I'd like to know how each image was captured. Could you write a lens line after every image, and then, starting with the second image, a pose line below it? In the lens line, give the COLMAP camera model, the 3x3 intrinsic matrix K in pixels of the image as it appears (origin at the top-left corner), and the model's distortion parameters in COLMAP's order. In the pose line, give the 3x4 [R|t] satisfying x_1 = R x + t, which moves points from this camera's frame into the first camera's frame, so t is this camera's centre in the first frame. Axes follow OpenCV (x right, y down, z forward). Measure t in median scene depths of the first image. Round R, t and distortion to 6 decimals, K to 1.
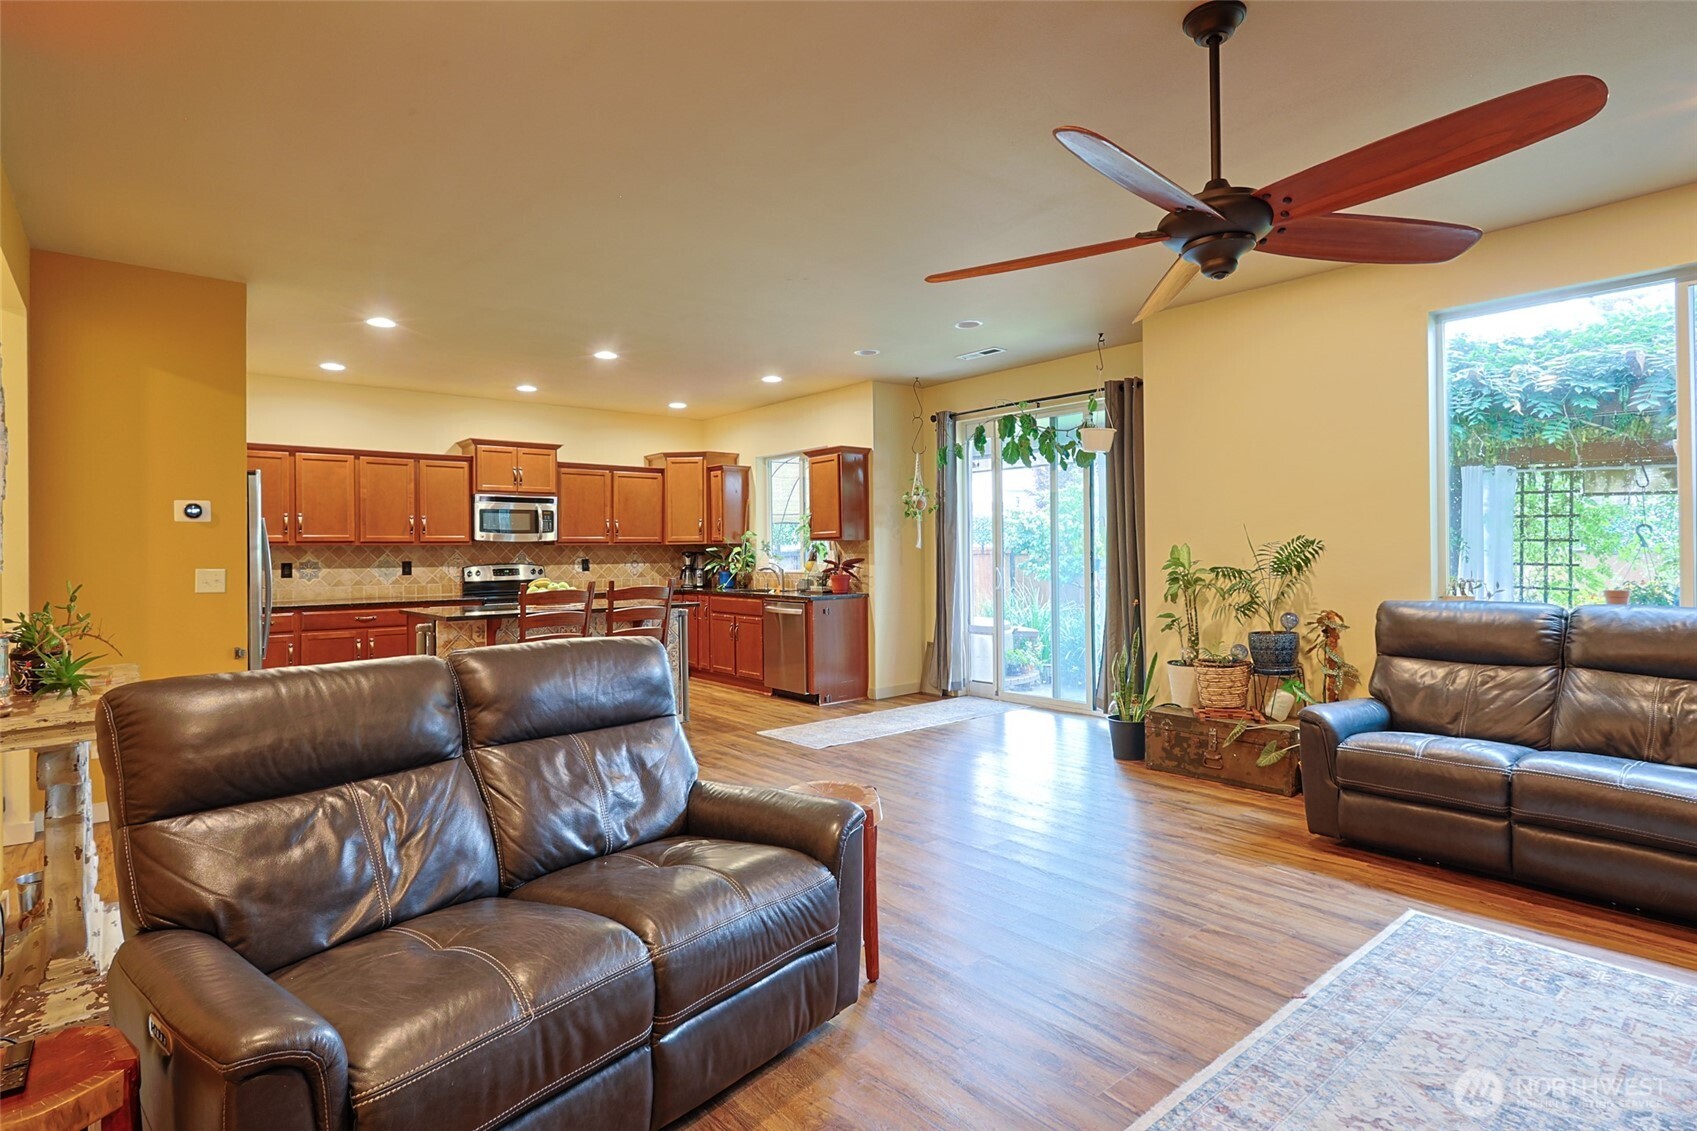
lens RADIAL K [[886.4, 0, 846.4], [0, 886.4, 556.1], [0, 0, 1]] dist [0.000916, 0.000570]
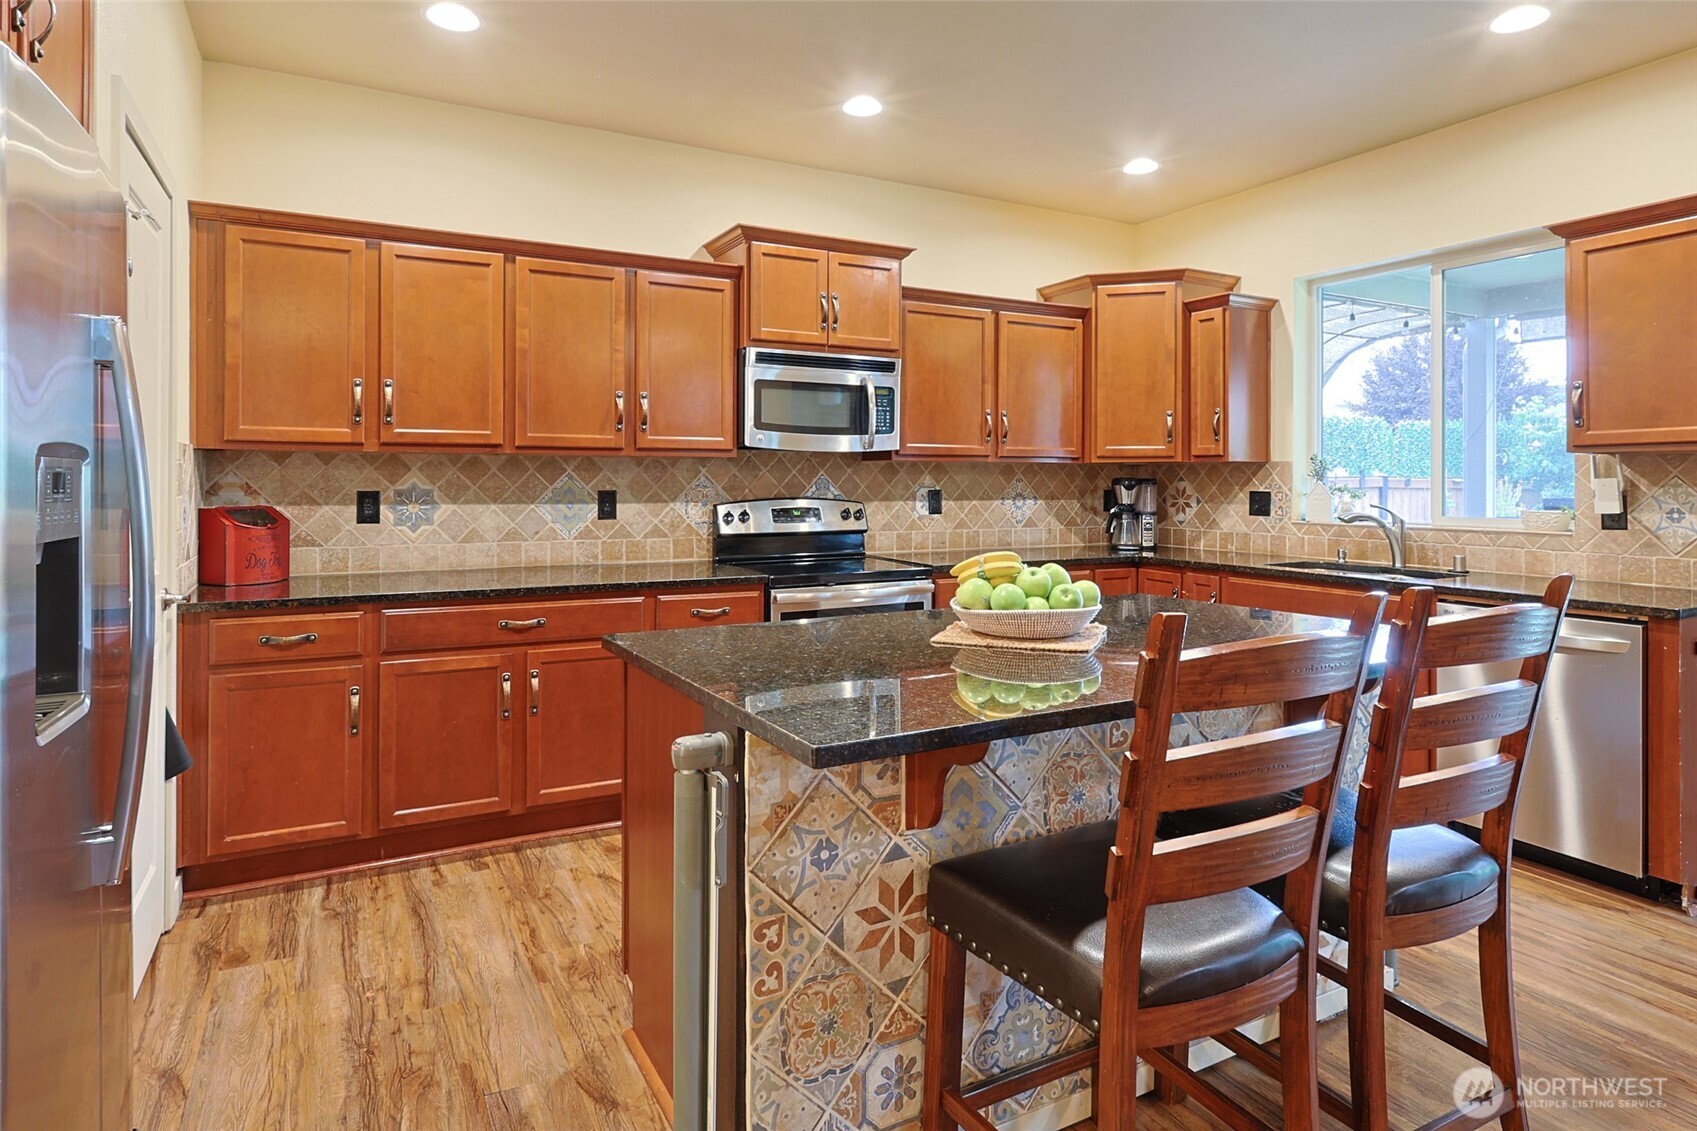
lens RADIAL K [[940.1, 0, 827.6], [0, 940.1, 492.2], [0, 0, 1]] dist [-0.003535, -0.000201]
pose [[0.978287, 0.016717, -0.206580, -0.269230], [-0.014650, 0.999826, 0.011531, -0.000596], [0.206737, -0.008255, 0.978362, 0.518173]]
